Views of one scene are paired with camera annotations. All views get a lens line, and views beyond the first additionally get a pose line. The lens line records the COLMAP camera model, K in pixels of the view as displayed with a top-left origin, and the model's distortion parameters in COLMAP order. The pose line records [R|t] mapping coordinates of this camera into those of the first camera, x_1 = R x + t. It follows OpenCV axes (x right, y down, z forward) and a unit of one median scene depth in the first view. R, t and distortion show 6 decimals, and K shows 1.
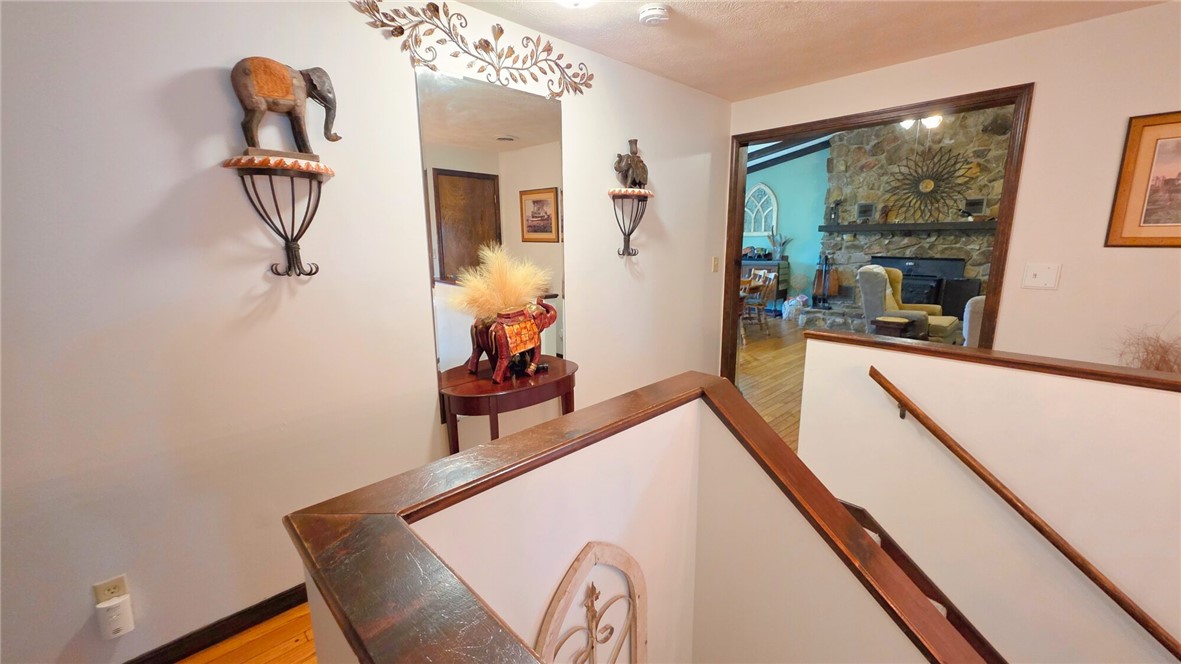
lens RADIAL K [[472.3, 0, 593.2], [0, 472.3, 331.4], [0, 0, 1]] dist [-0.000763, -0.000042]
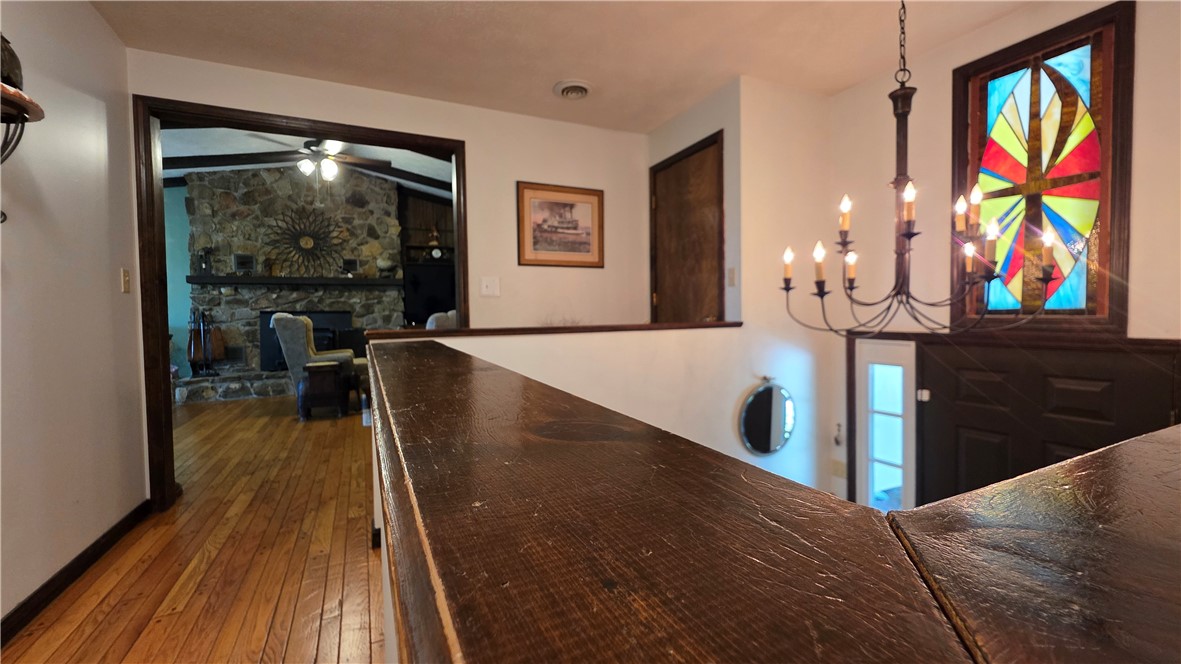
lens RADIAL K [[472.3, 0, 590.9], [0, 472.3, 328.4], [0, 0, 1]] dist [-0.000763, -0.000042]
pose [[0.317087, -0.030091, 0.947919, -0.078235], [0.201699, 0.978771, -0.036400, 0.037236], [-0.926700, 0.202736, 0.316425, 0.129493]]
